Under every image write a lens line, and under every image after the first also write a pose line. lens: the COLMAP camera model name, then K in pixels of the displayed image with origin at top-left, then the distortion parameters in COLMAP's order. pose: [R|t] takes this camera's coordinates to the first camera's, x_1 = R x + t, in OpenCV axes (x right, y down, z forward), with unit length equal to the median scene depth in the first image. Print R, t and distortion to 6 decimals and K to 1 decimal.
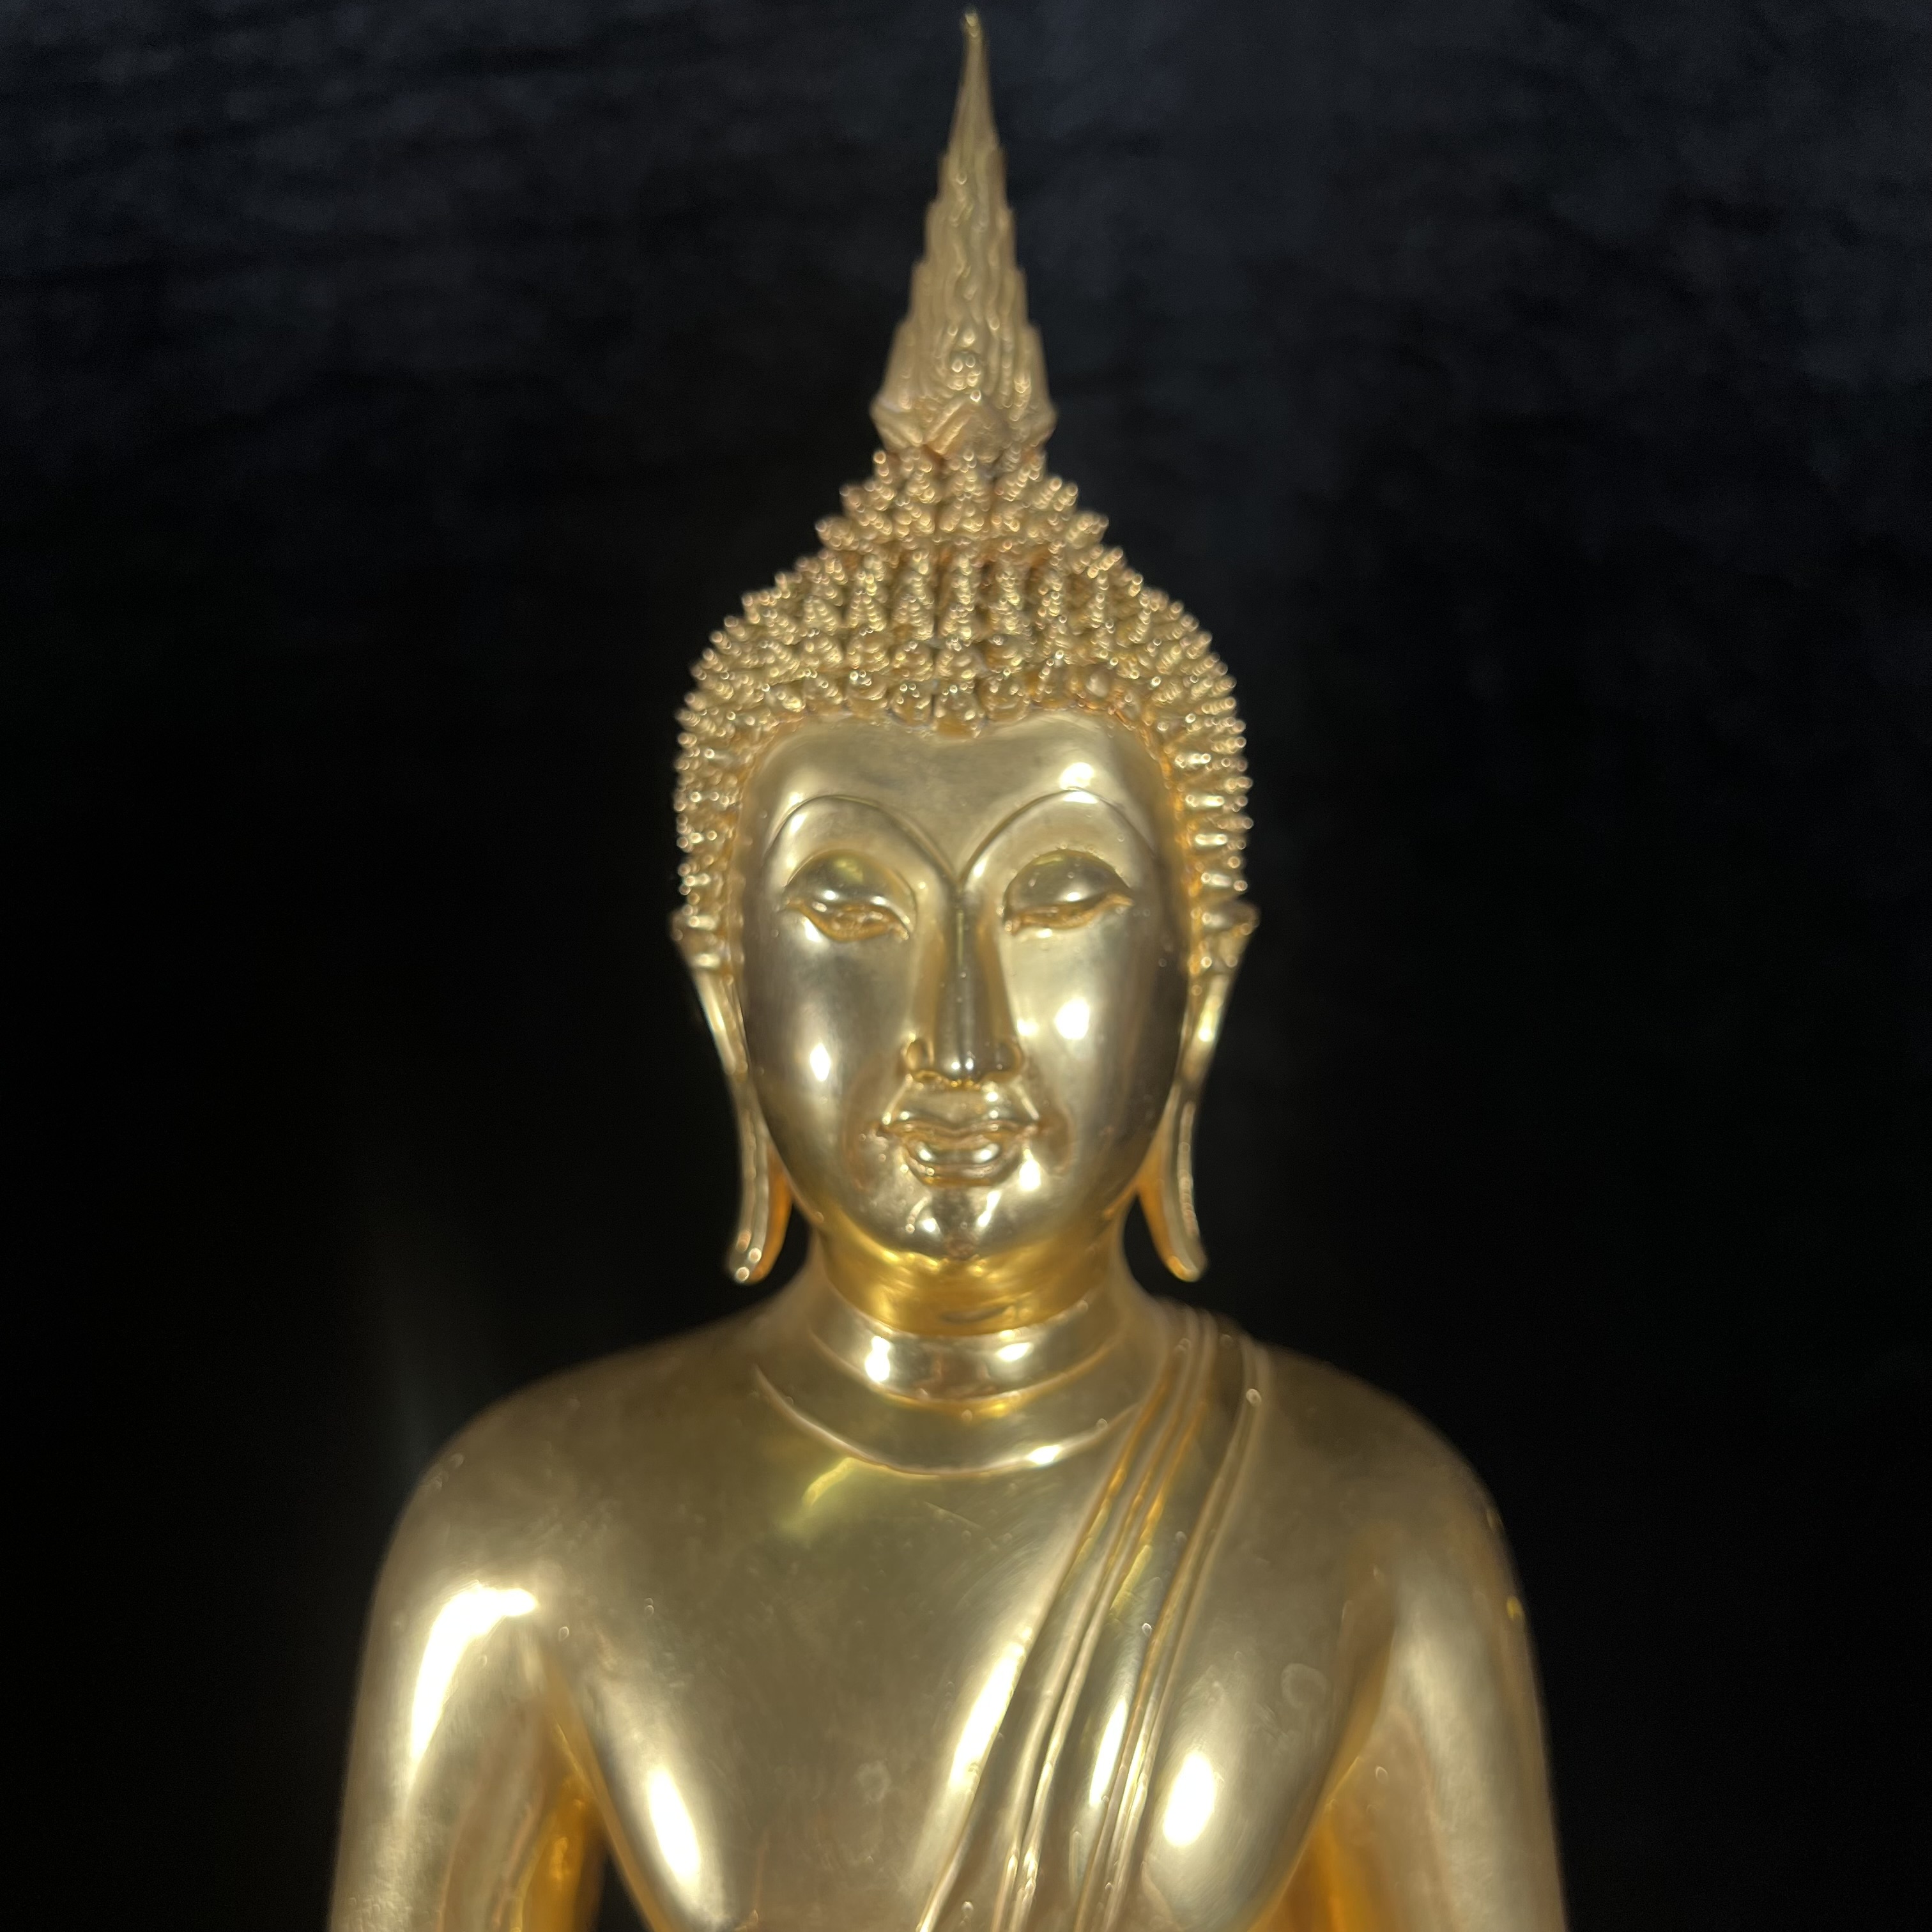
lens RADIAL K [[2032.5, 0, 971.5], [0, 2032.5, 955.7], [0, 0, 1]] dist [0.114488, -0.347437]
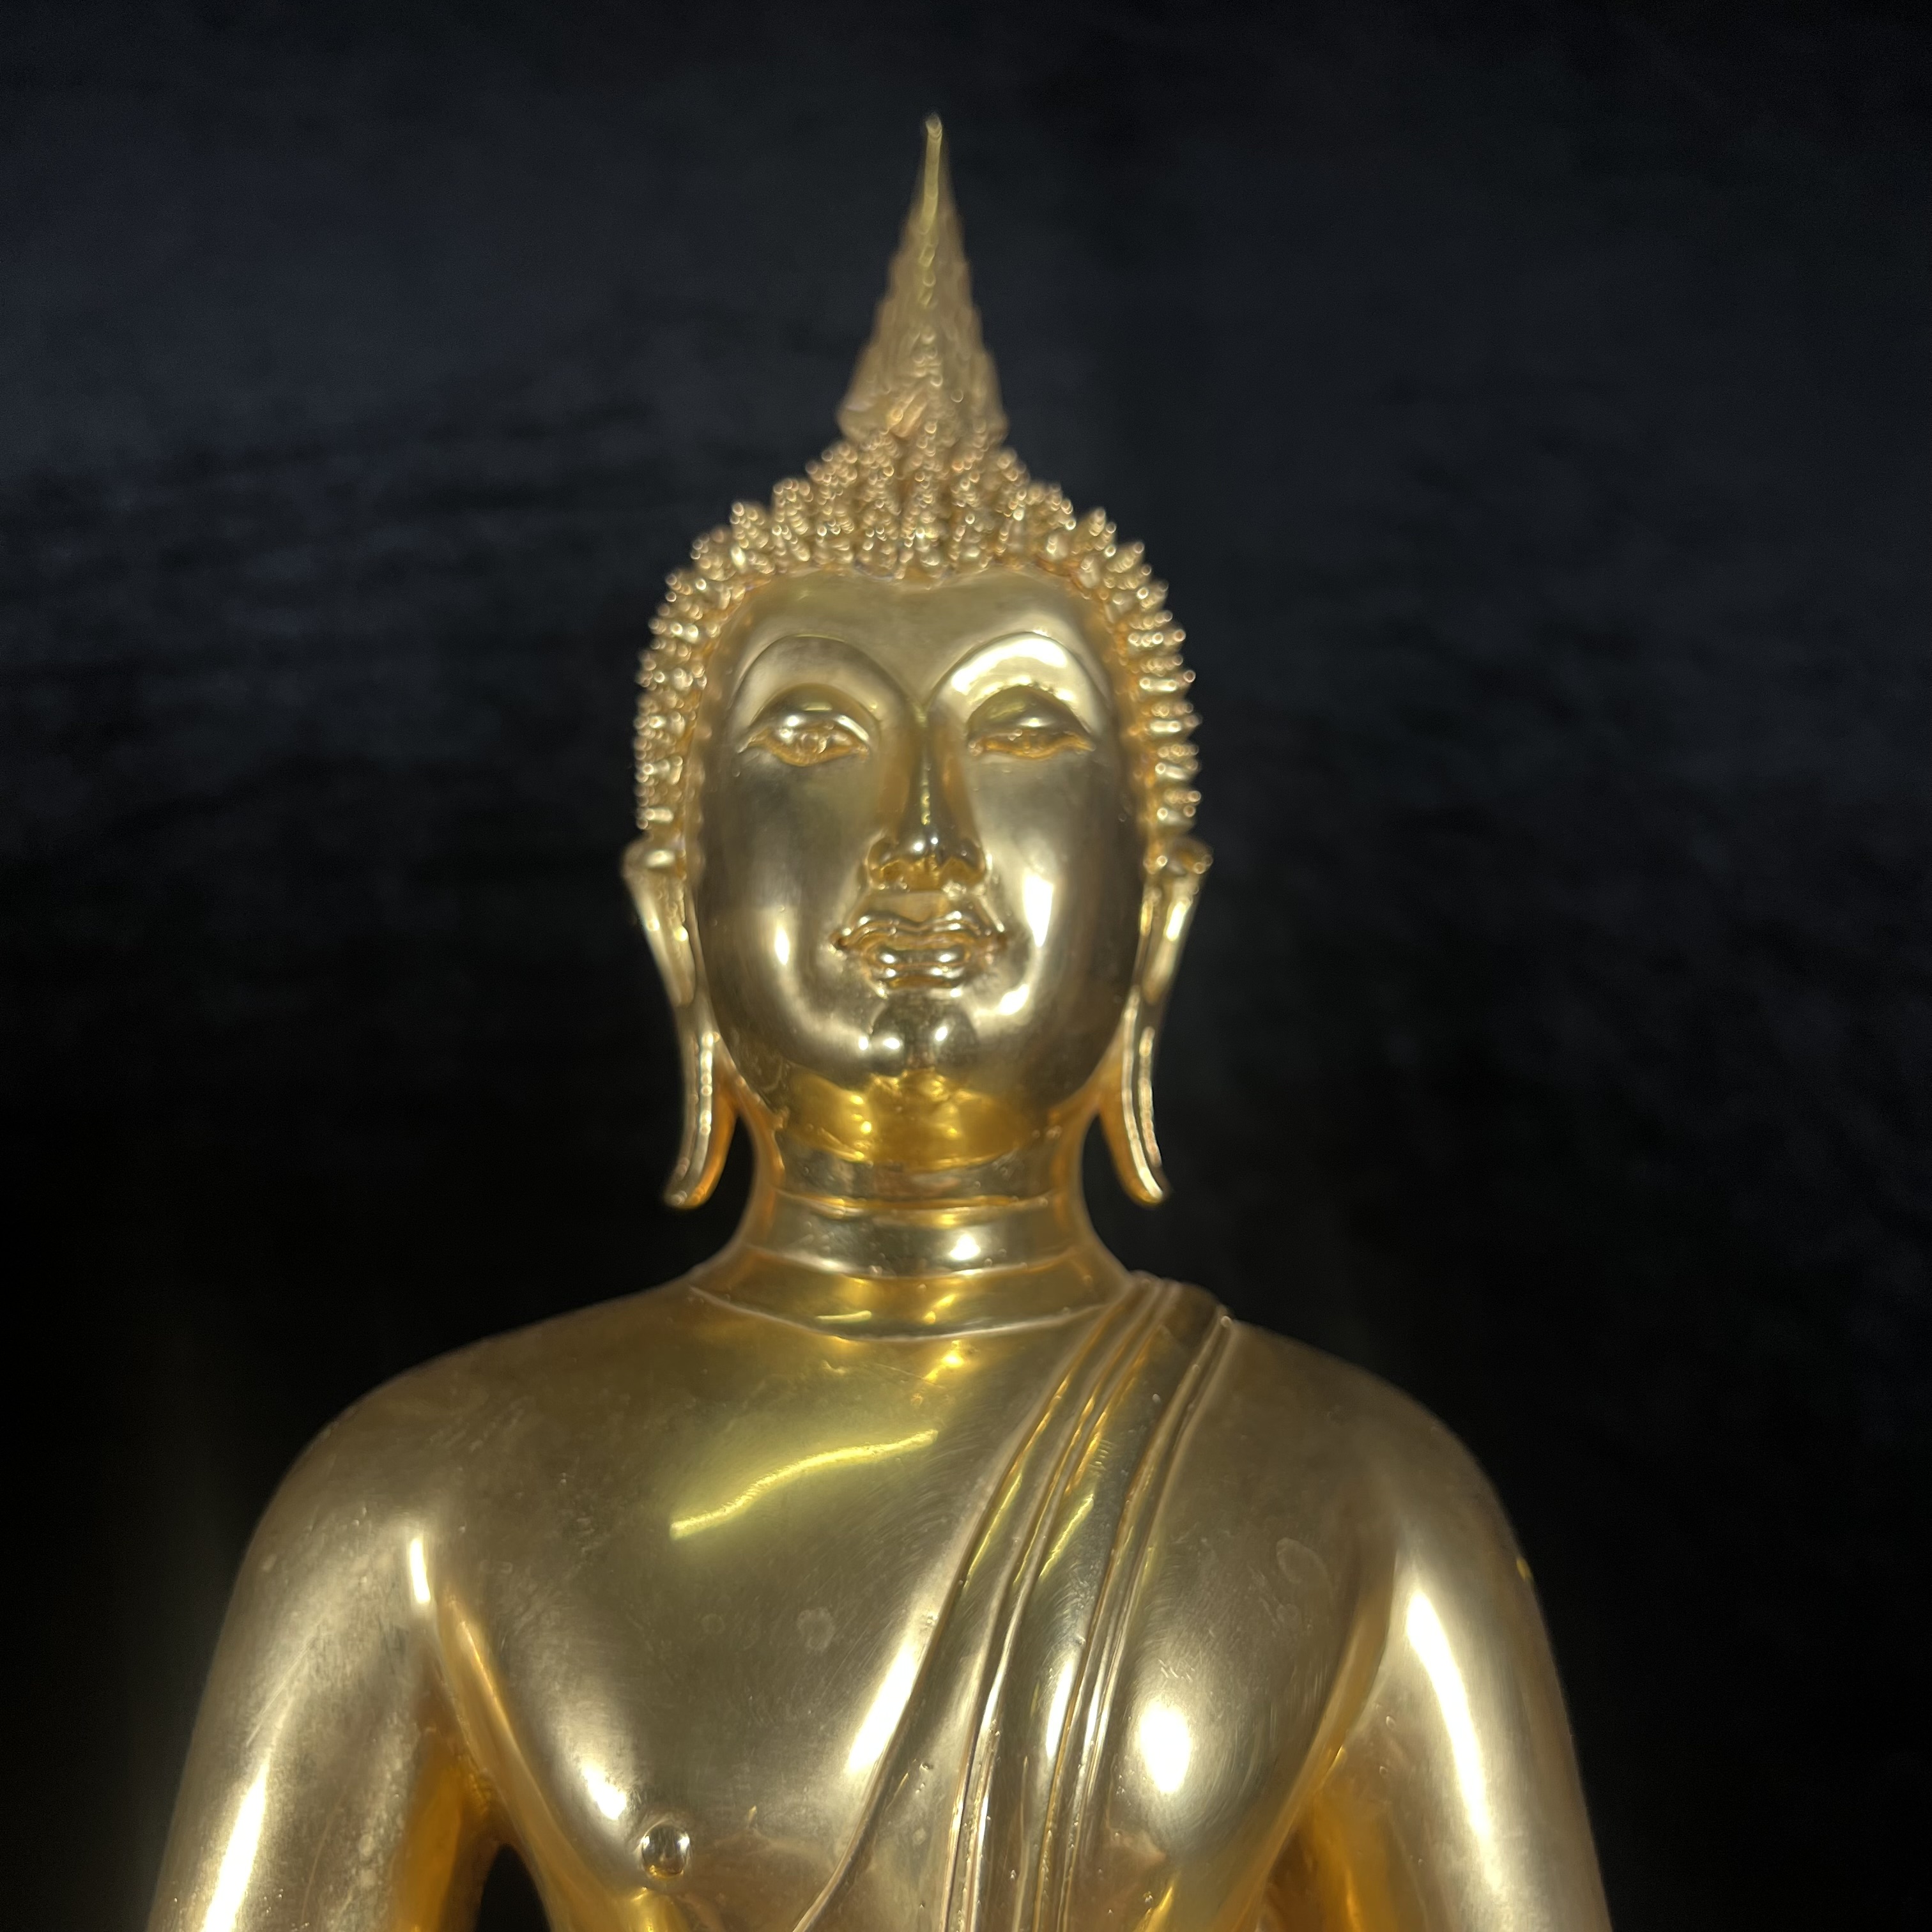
lens RADIAL K [[2022.9, 0, 966.0], [0, 2022.9, 966.0], [0, 0, 1]] dist [0.200563, -0.743881]
pose [[0.999008, 0.016516, 0.041355, -0.022733], [-0.001797, 0.942872, -0.333151, 0.394531], [-0.044495, 0.332746, 0.941966, 0.082670]]
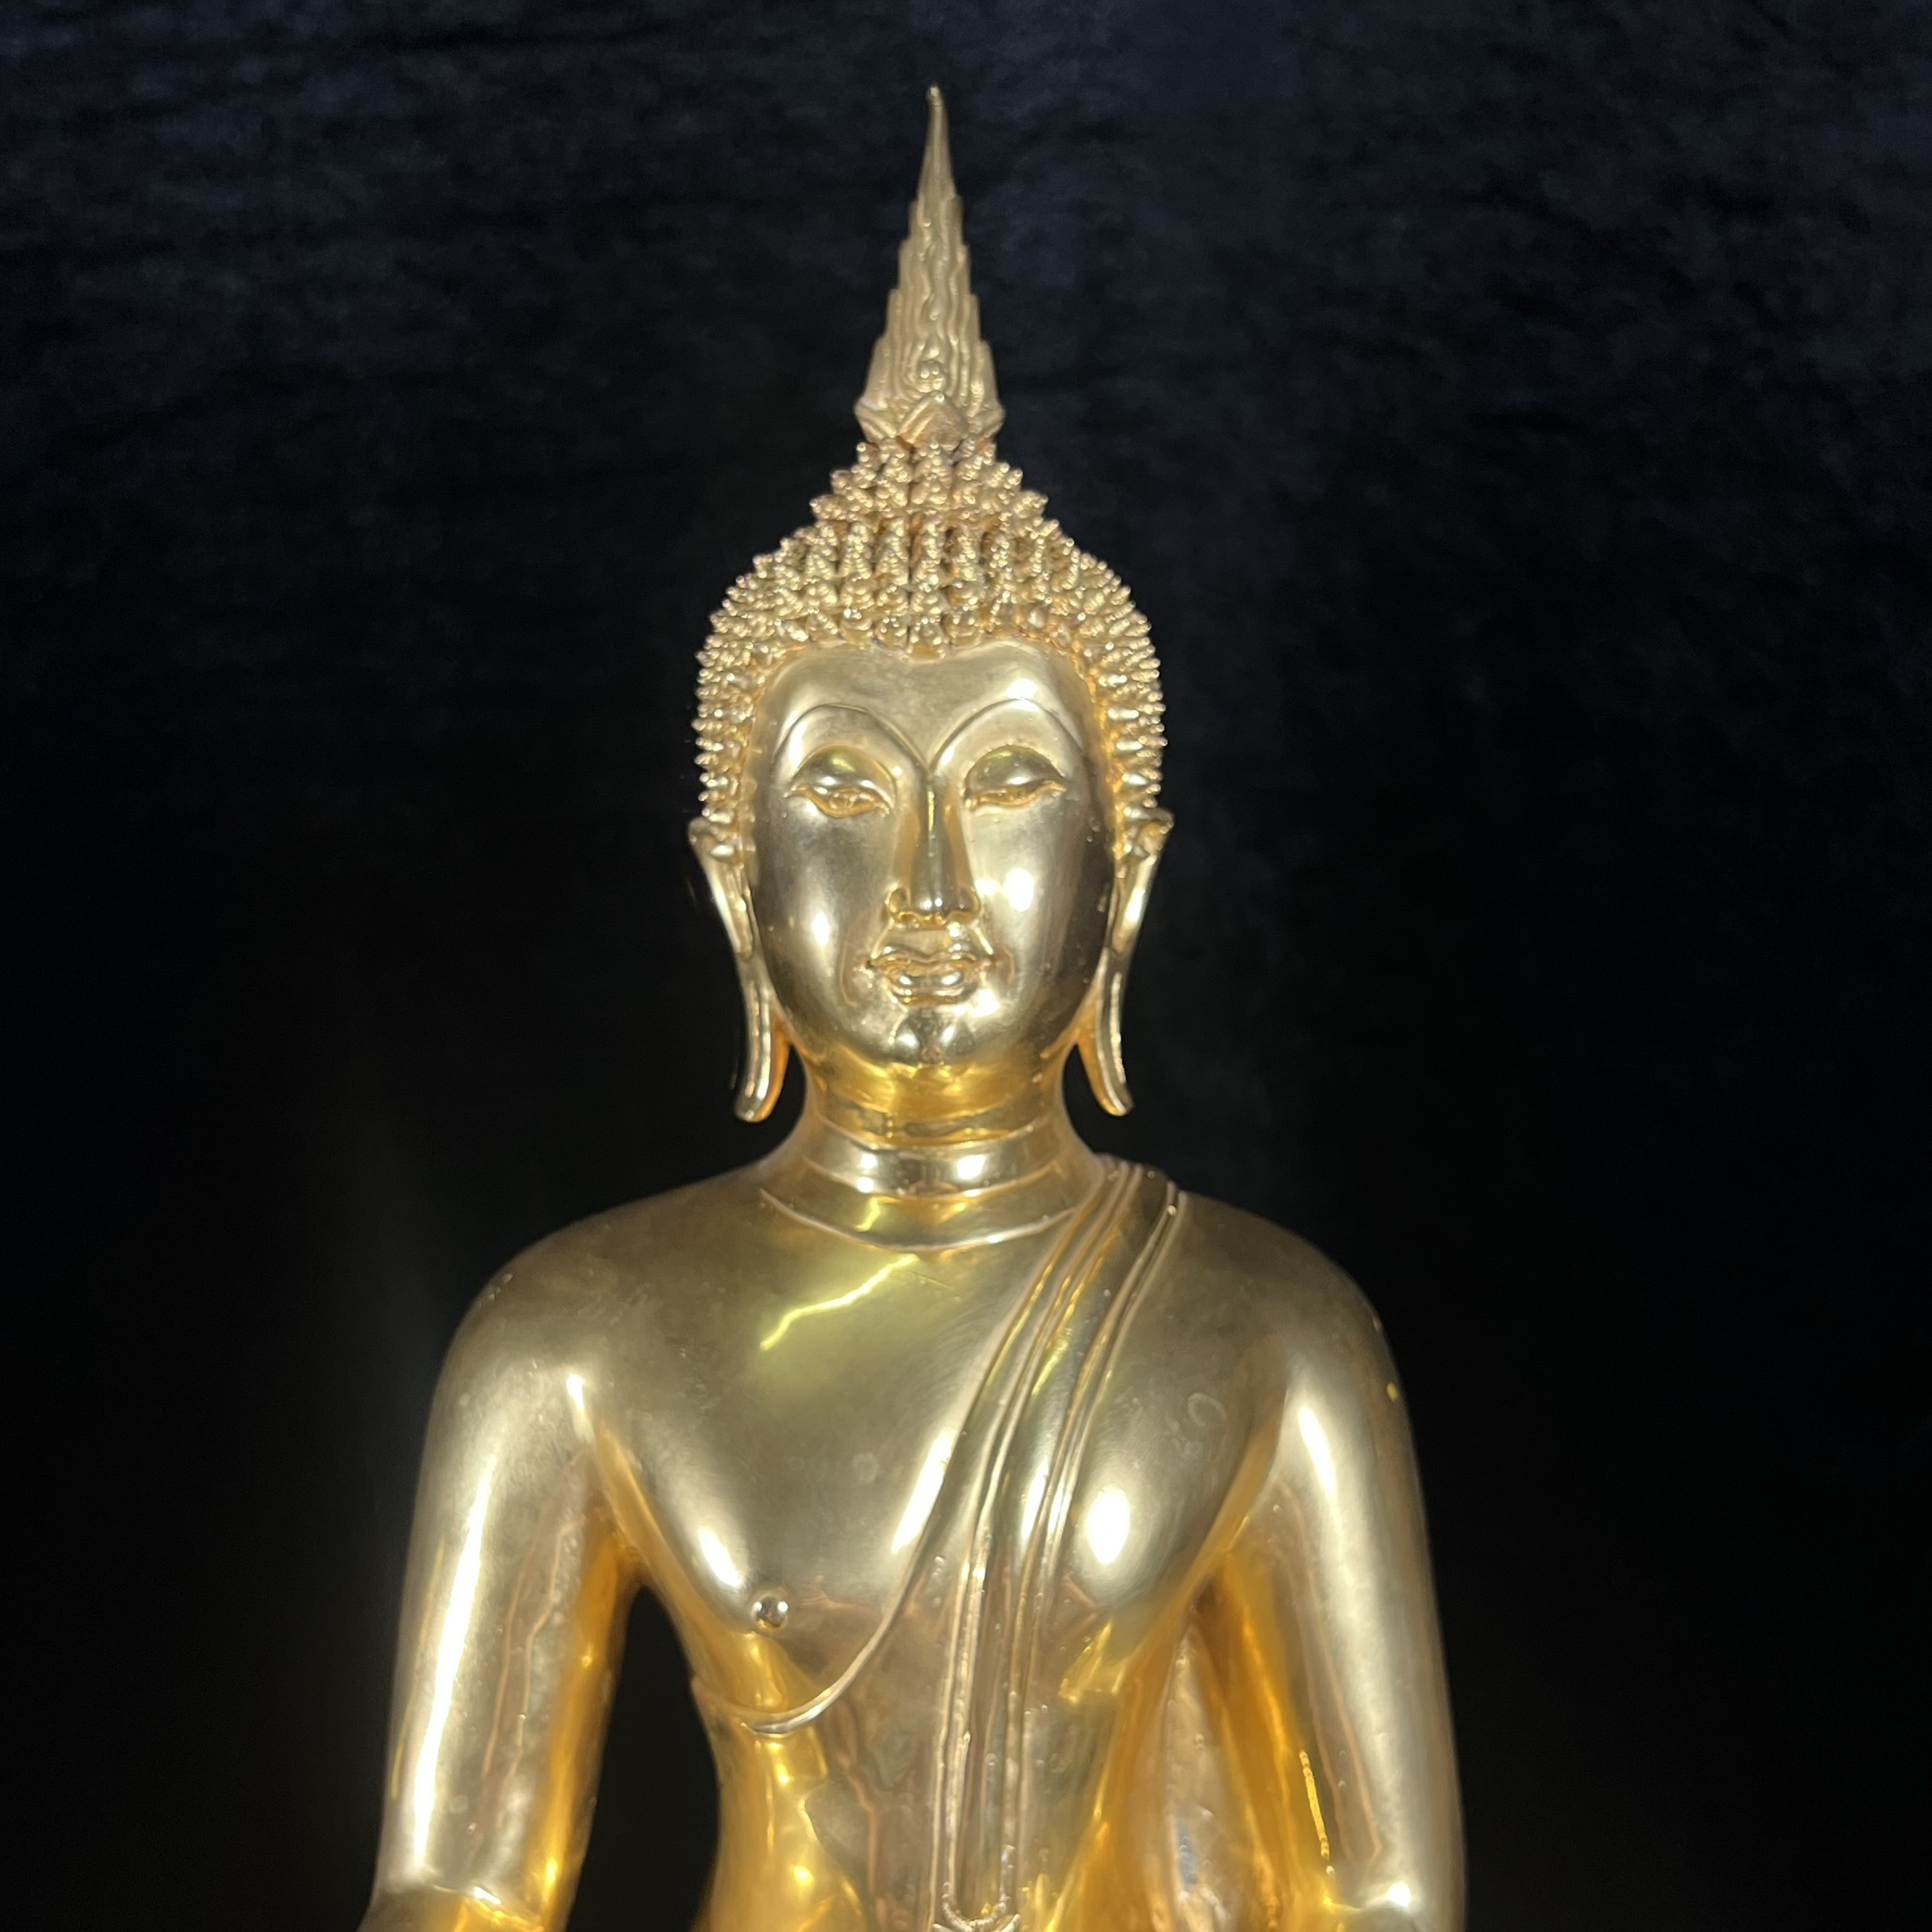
lens RADIAL K [[2890.7, 0, 966.0], [0, 2890.7, 966.0], [0, 0, 1]] dist [0.183591, -0.789905]
pose [[0.999868, -0.003515, 0.015889, -0.011661], [0.004624, 0.997519, -0.070250, 0.202333], [-0.015603, 0.070314, 0.997403, -0.764270]]
